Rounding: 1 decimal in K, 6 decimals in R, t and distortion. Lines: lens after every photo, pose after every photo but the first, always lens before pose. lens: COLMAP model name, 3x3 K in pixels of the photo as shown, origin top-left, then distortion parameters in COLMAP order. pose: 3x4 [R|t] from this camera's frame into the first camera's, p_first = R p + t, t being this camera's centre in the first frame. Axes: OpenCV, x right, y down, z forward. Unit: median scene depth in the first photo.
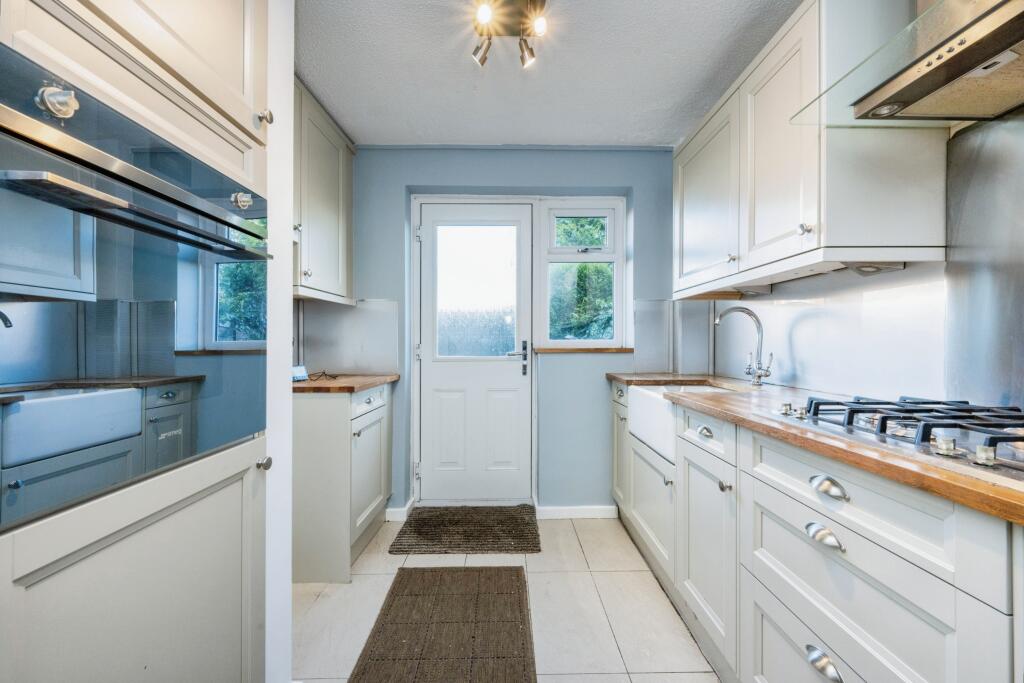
lens RADIAL K [[406.8, 0, 514.0], [0, 406.8, 342.6], [0, 0, 1]] dist [0.000606, -0.000440]
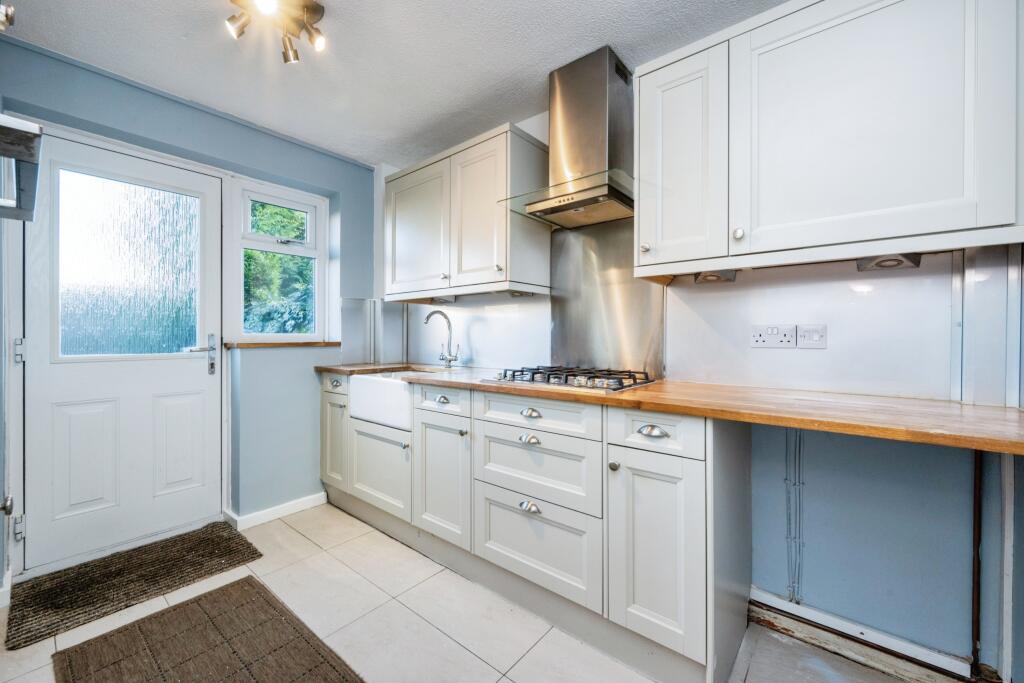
lens RADIAL K [[406.8, 0, 513.2], [0, 406.8, 339.3], [0, 0, 1]] dist [0.000606, -0.000440]
pose [[0.647662, -0.004032, 0.761917, -0.277222], [-0.000886, 0.999981, 0.006046, -0.000056], [-0.761927, -0.004591, 0.647646, -0.062295]]
